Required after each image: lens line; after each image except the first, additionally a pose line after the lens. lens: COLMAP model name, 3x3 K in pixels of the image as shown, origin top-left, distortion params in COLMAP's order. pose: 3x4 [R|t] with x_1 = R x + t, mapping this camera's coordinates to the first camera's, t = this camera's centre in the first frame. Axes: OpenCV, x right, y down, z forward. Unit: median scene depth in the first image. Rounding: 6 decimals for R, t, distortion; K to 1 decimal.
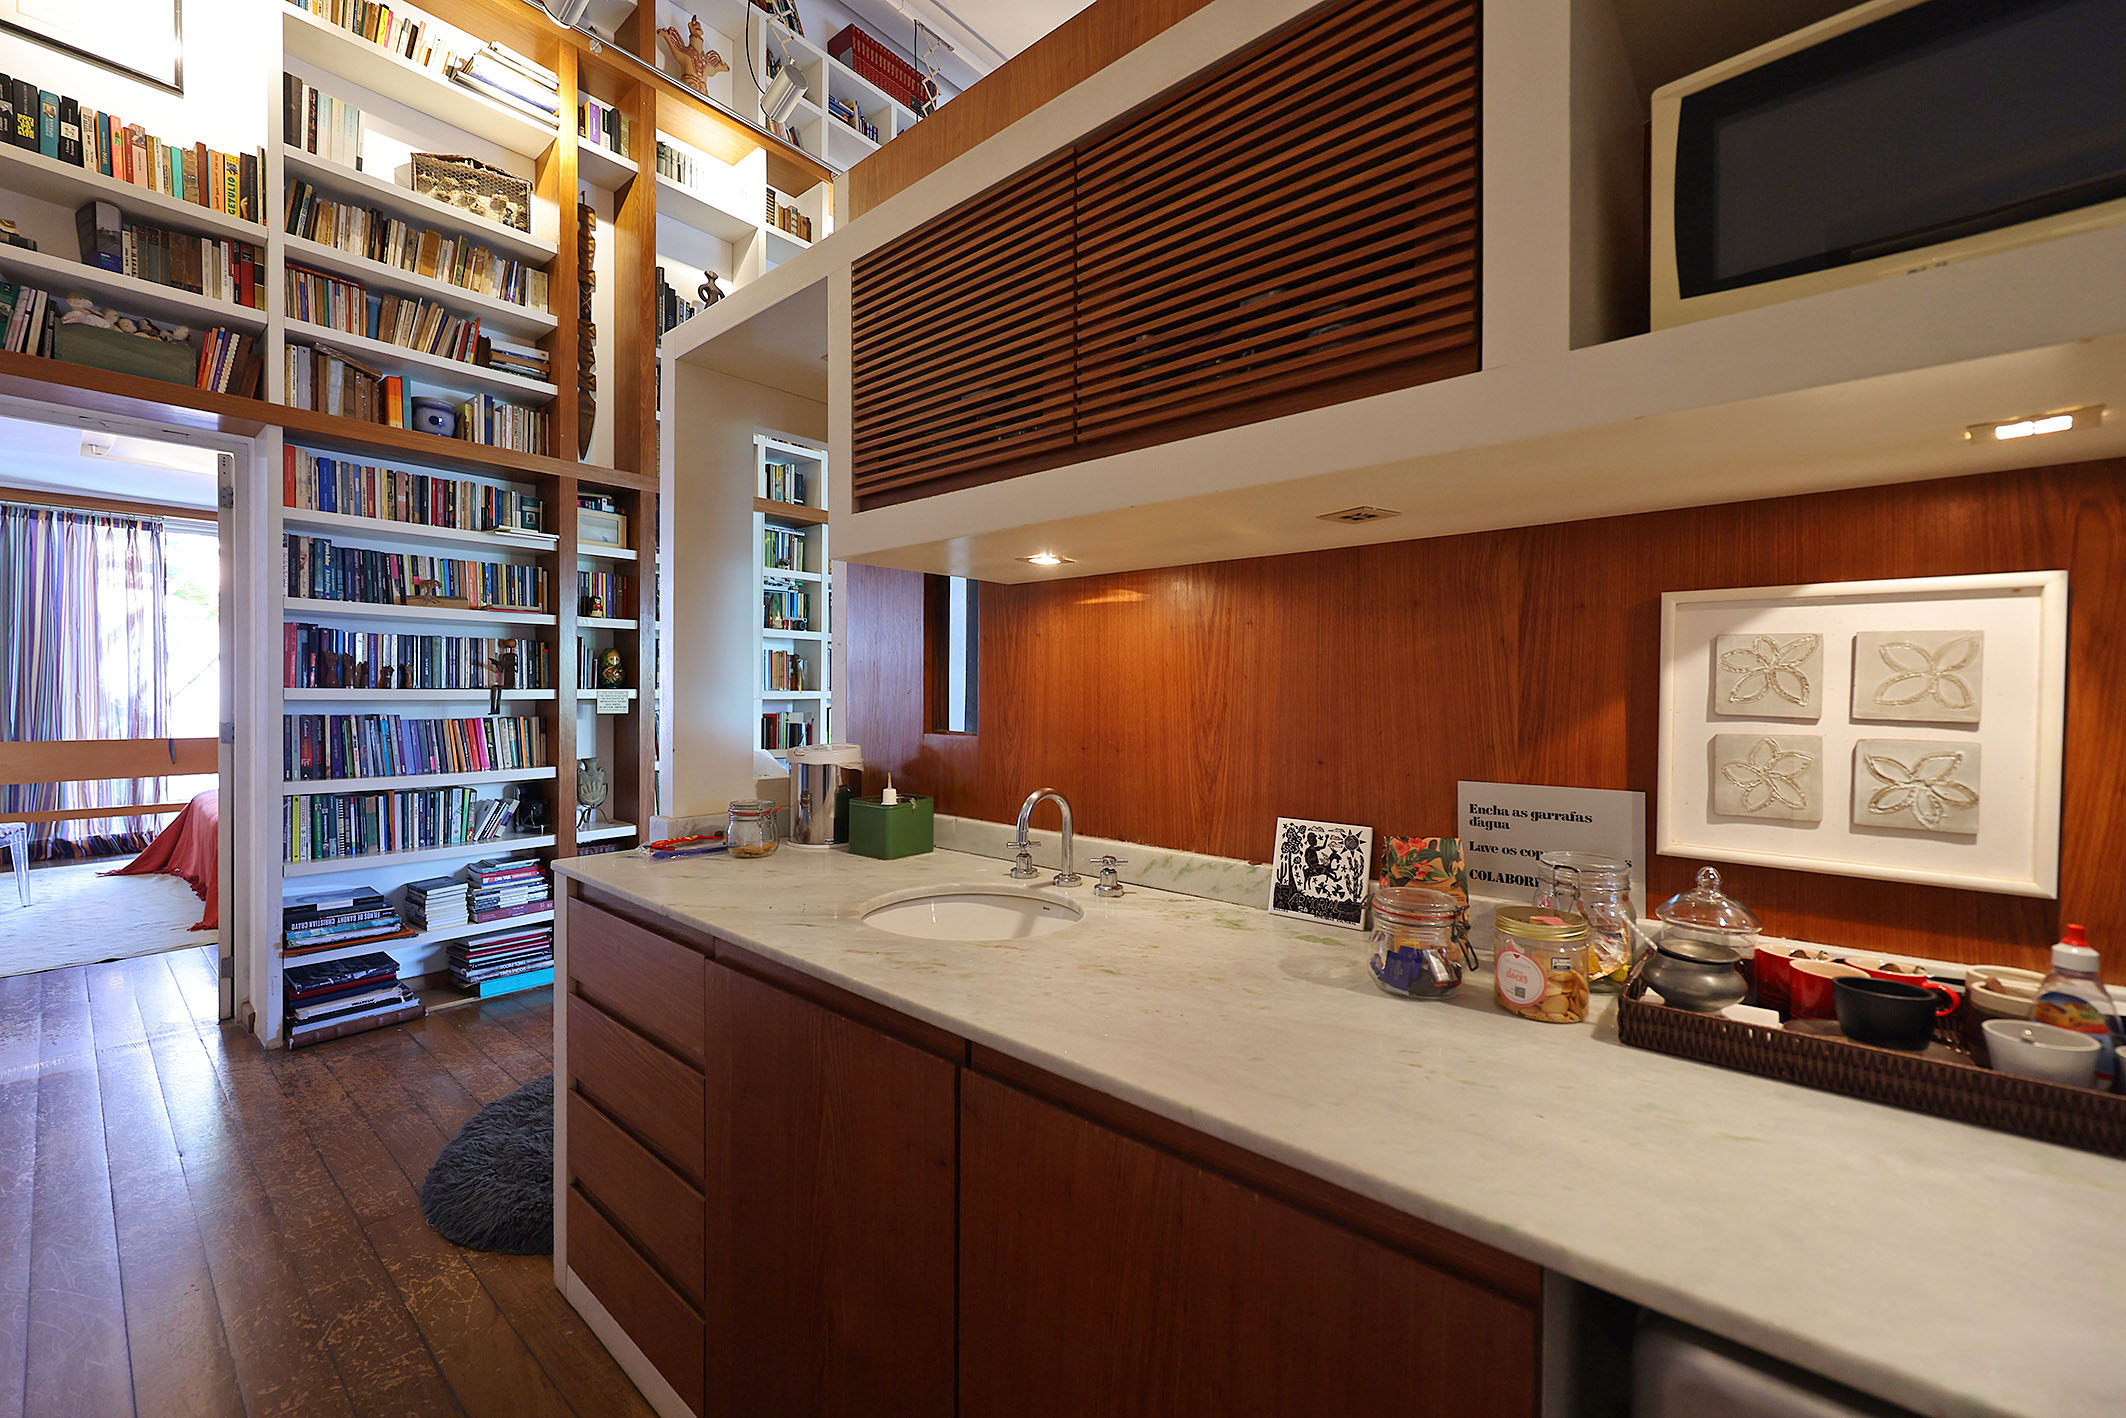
lens RADIAL K [[850.3, 0, 1055.3], [0, 850.3, 699.7], [0, 0, 1]] dist [-0.001080, 0.000161]
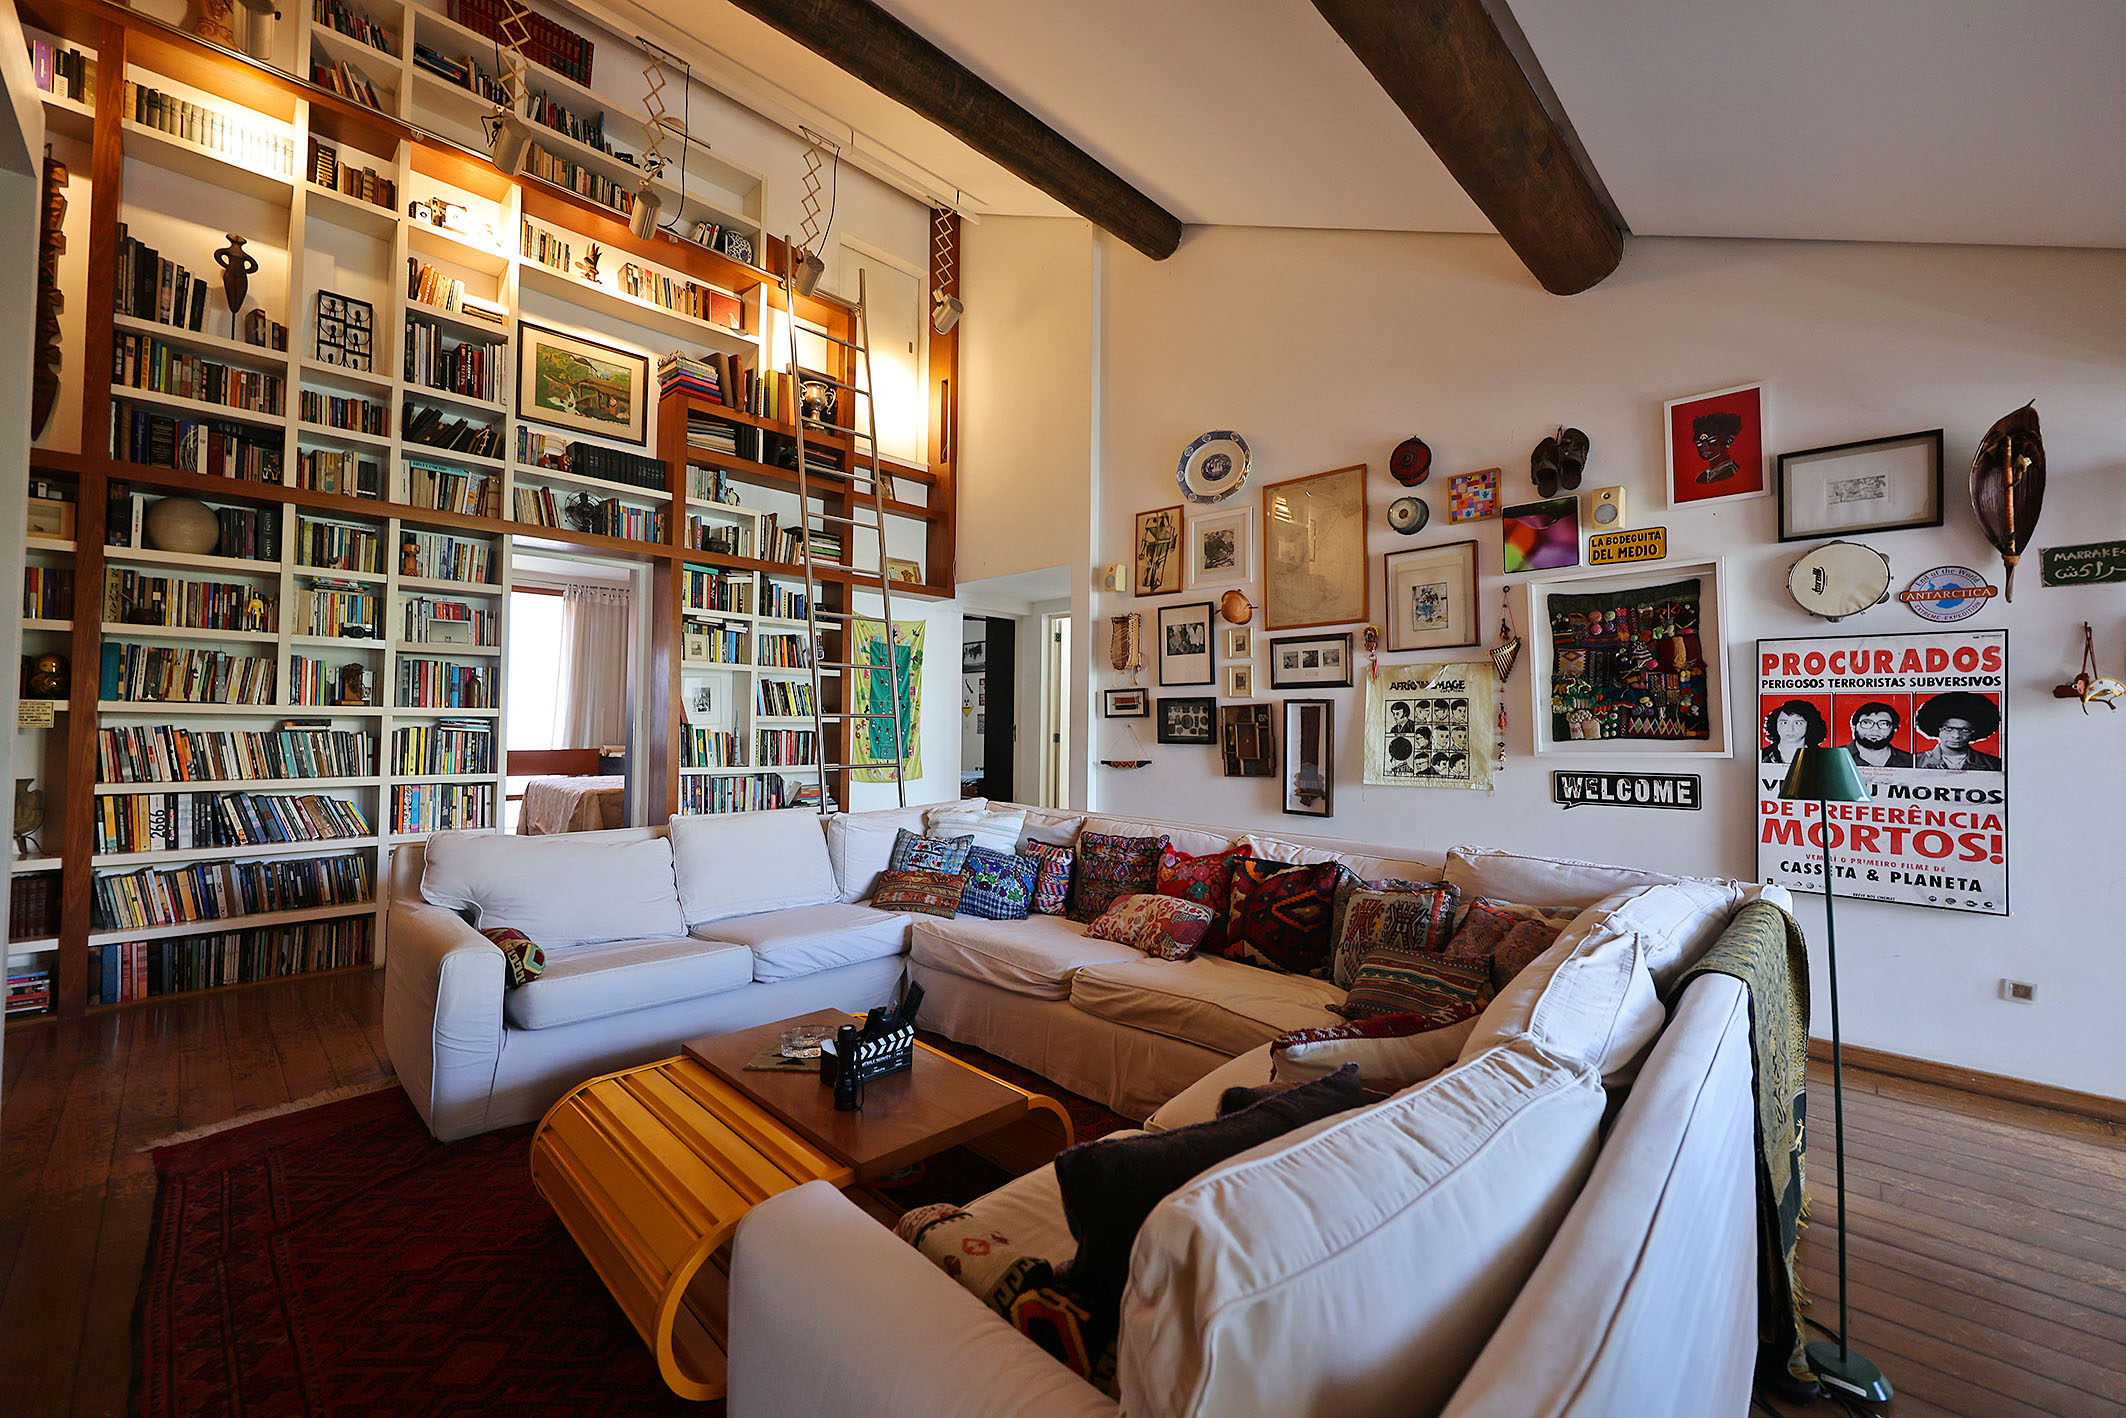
lens RADIAL K [[843.8, 0, 1062.1], [0, 843.8, 700.5], [0, 0, 1]] dist [0.003332, 0.000325]
pose [[0.995983, -0.005078, -0.089395, 0.555307], [0.000620, 0.998758, -0.049830, 0.029693], [0.089537, 0.049574, 0.994749, 0.225837]]
